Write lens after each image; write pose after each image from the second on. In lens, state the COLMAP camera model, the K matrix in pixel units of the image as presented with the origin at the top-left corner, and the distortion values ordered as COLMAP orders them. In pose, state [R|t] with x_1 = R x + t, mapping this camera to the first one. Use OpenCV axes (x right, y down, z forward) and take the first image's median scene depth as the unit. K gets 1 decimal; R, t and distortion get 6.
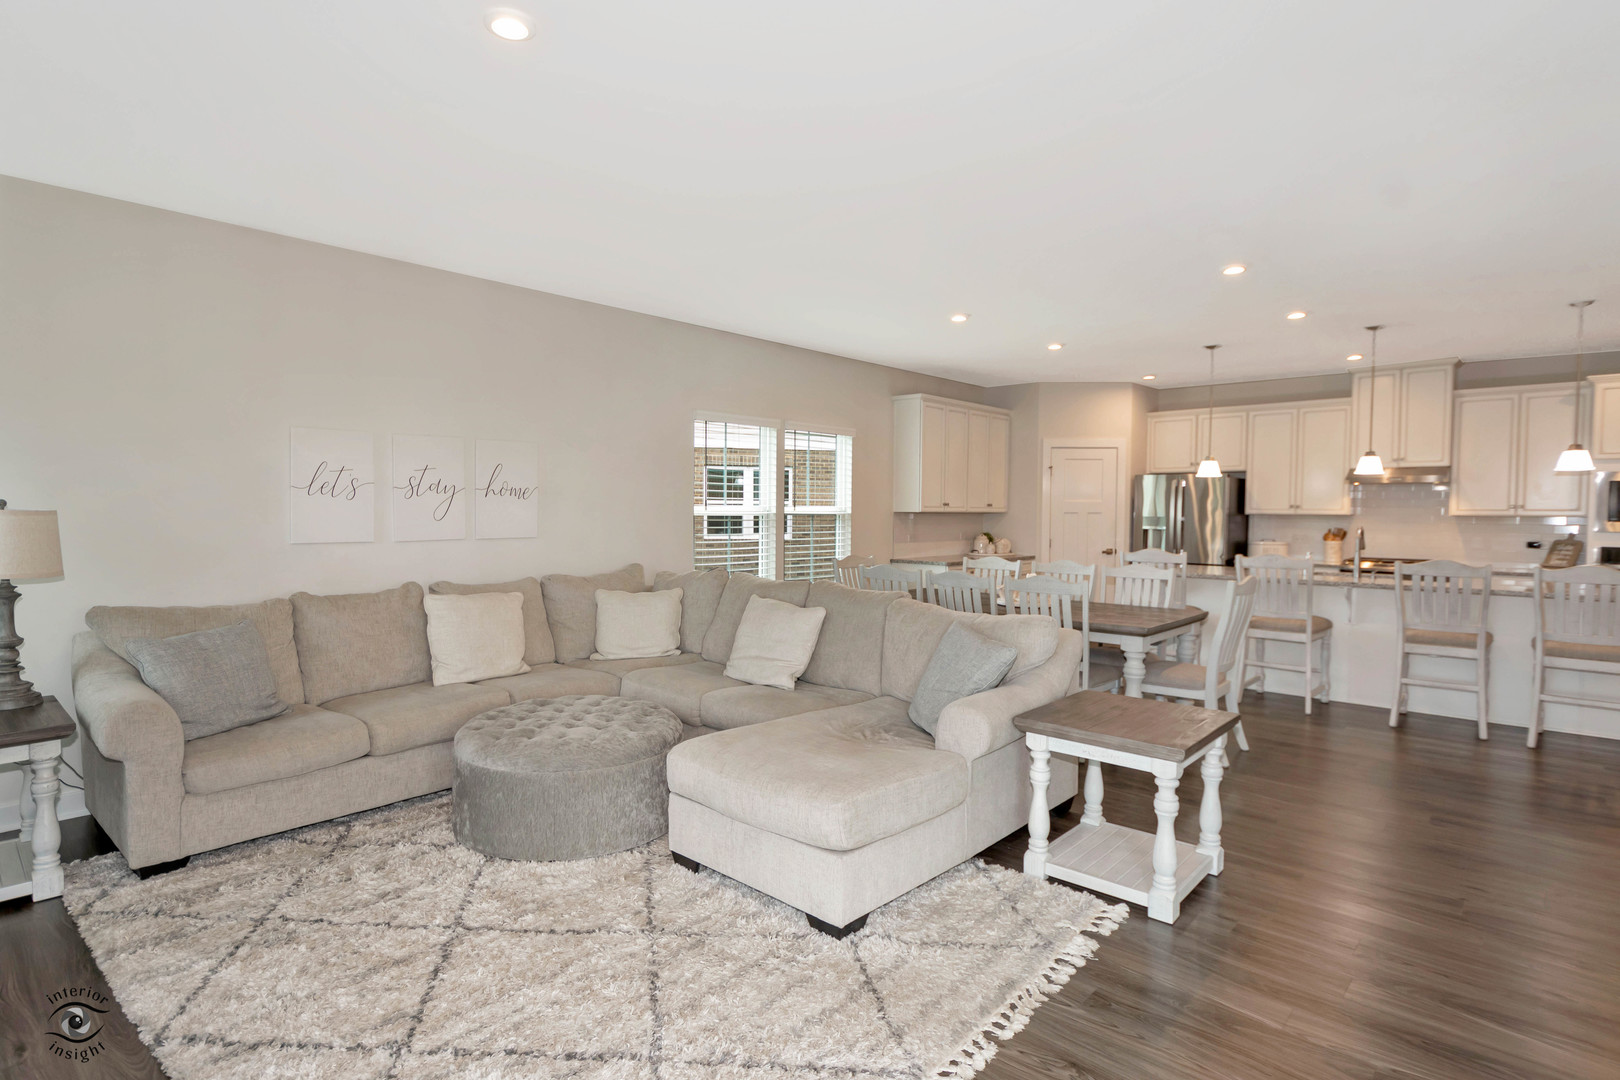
lens RADIAL K [[834.5, 0, 809.5], [0, 834.5, 544.7], [0, 0, 1]] dist [0.000104, -0.006646]
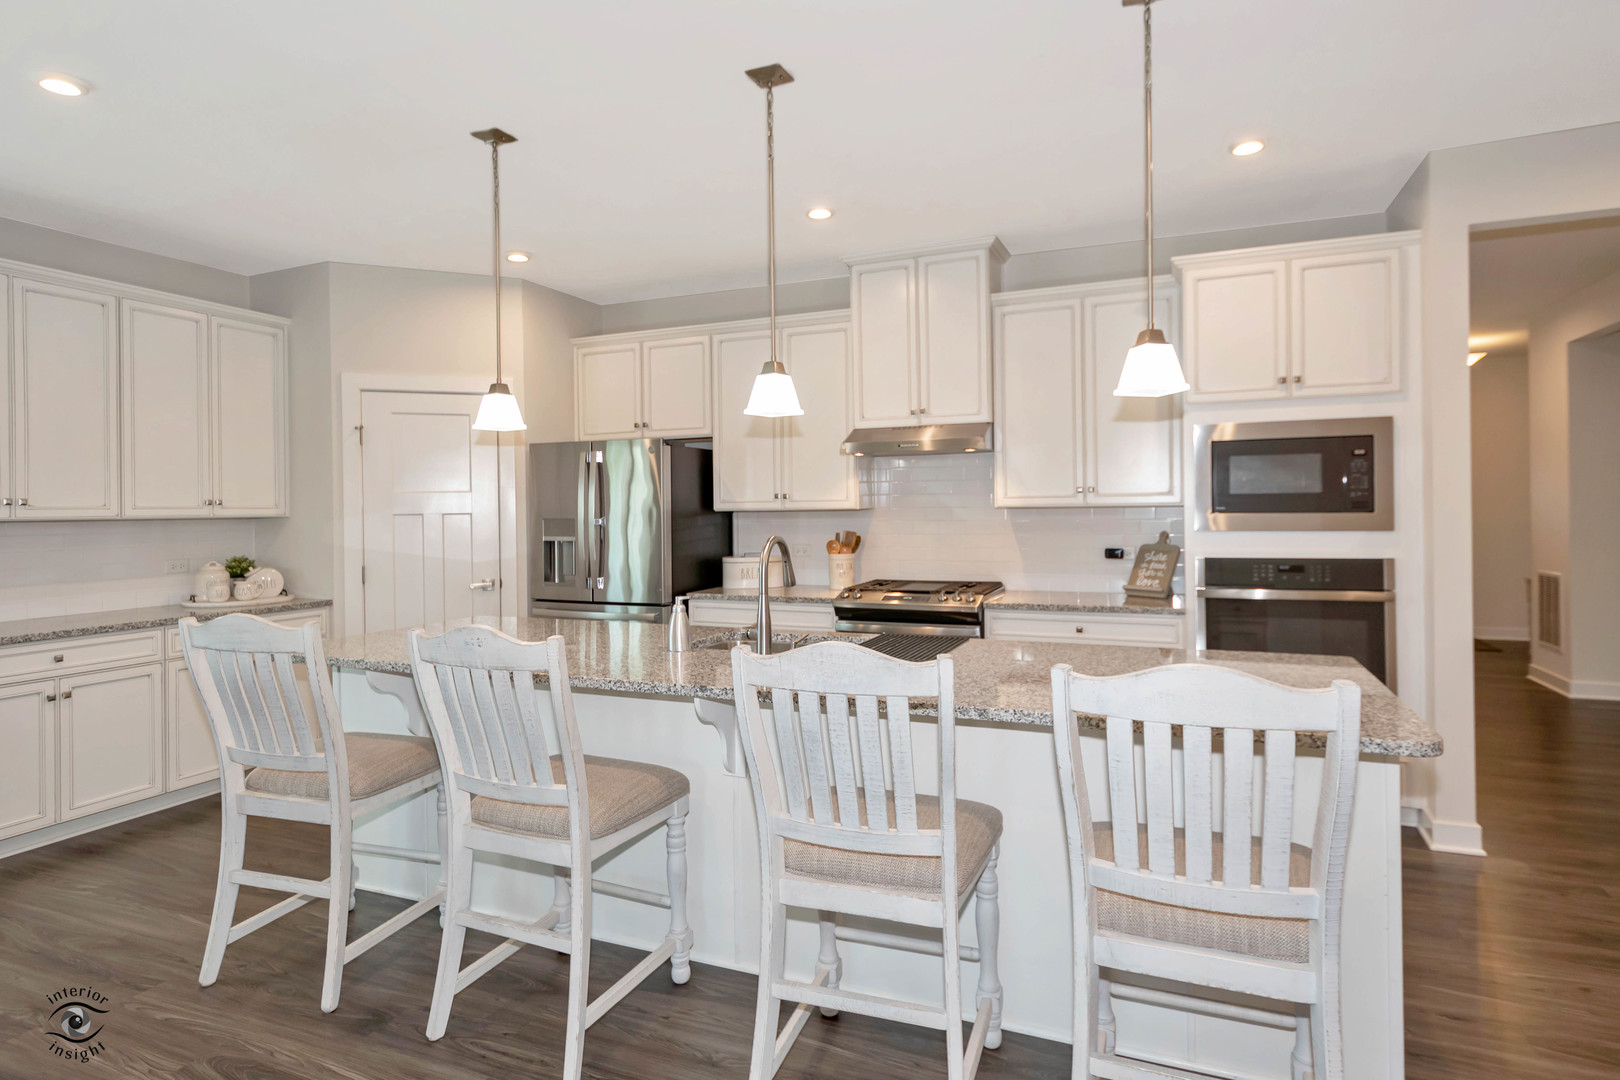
lens RADIAL K [[834.5, 0, 848.8], [0, 834.5, 506.3], [0, 0, 1]] dist [0.000104, -0.006646]
pose [[0.932532, -0.018658, 0.360605, 0.430492], [0.033972, 0.998768, -0.036175, -0.016672], [-0.359486, 0.045985, 0.932017, 0.457532]]
